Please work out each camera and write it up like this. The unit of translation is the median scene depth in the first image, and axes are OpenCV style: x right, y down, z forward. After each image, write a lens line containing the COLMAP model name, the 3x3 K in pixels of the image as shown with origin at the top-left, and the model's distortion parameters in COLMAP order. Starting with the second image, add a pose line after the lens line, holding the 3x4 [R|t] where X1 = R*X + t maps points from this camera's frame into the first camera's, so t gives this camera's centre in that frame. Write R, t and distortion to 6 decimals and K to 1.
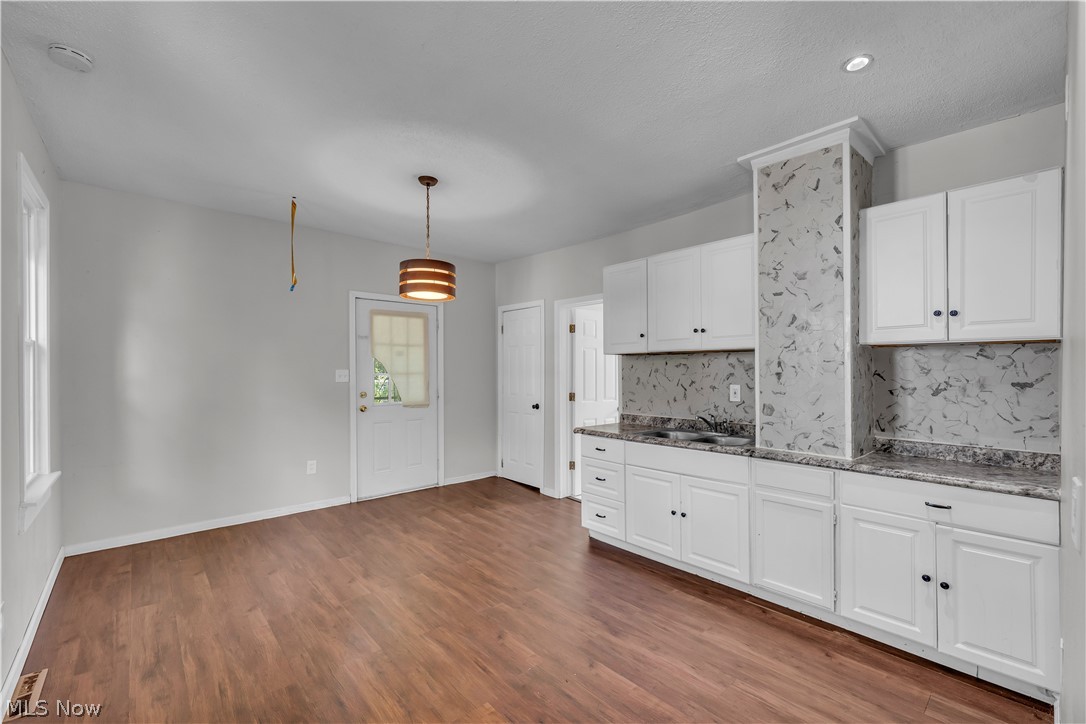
lens RADIAL K [[455.7, 0, 542.7], [0, 455.7, 369.2], [0, 0, 1]] dist [-0.000586, -0.000214]
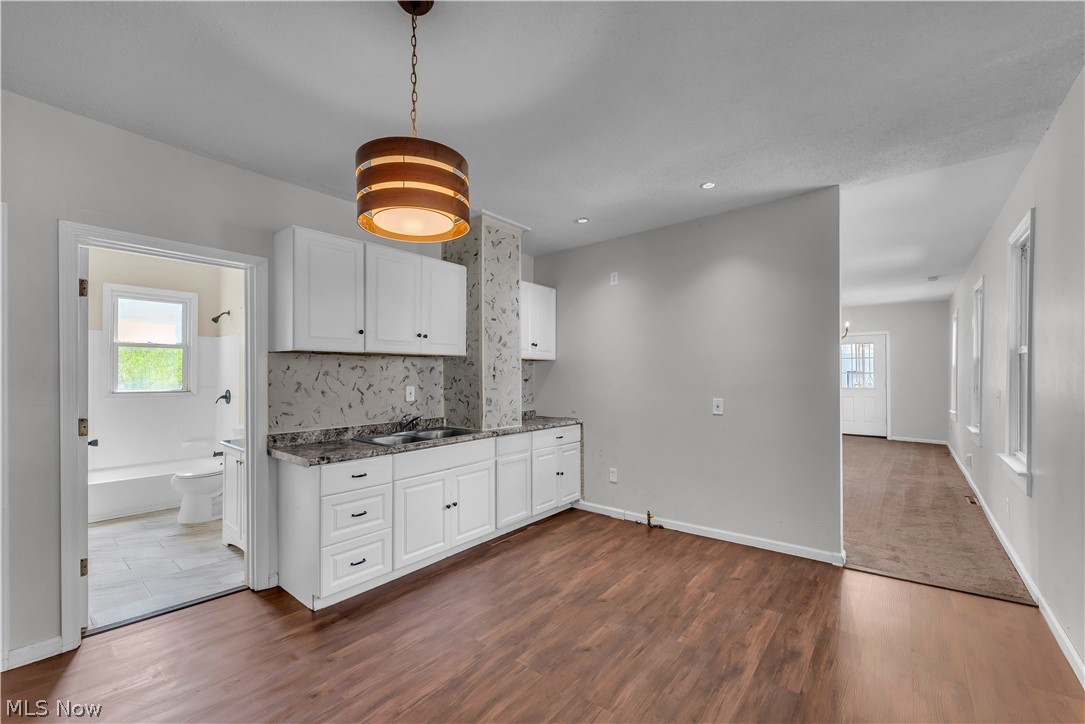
lens RADIAL K [[441.1, 0, 536.5], [0, 441.1, 370.2], [0, 0, 1]] dist [0.000434, -0.000031]
pose [[-0.149819, 0.008268, 0.988679, -0.645633], [-0.001893, 0.999961, -0.008650, 0.003906], [-0.988712, -0.003167, -0.149797, 0.802503]]
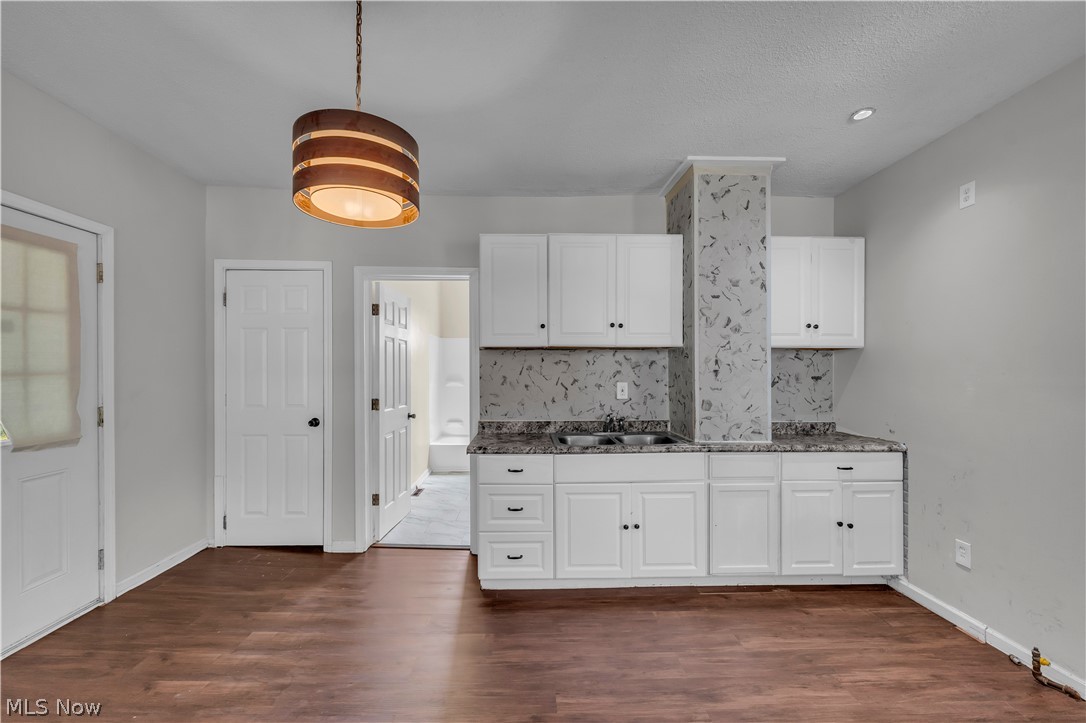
lens RADIAL K [[442.4, 0, 536.8], [0, 442.4, 368.8], [0, 0, 1]] dist [-0.000942, -0.000290]
pose [[0.646783, 0.001091, 0.762673, -0.411228], [-0.003445, 0.999993, 0.001491, 0.003461], [-0.762666, -0.003592, 0.646783, 0.483242]]
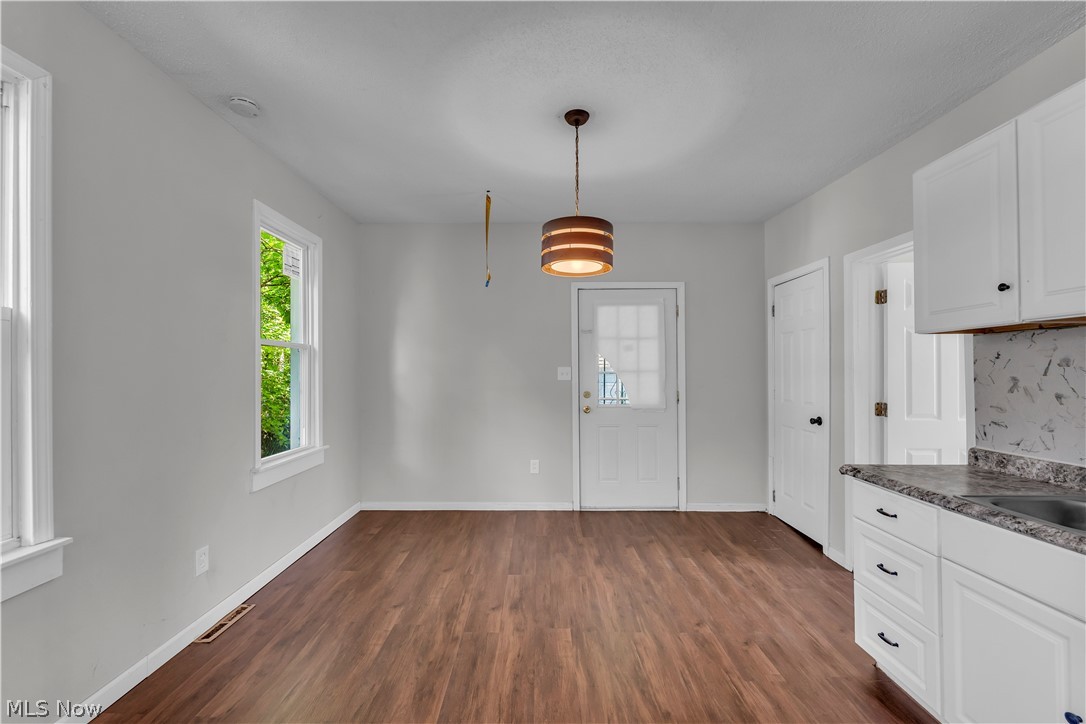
lens RADIAL K [[450.8, 0, 534.0], [0, 450.8, 369.0], [0, 0, 1]] dist [-0.000146, -0.000346]
pose [[0.737602, -0.004880, -0.675218, 0.175133], [0.003666, 0.999988, -0.003222, 0.009724], [0.675226, -0.000099, 0.737611, 0.335838]]
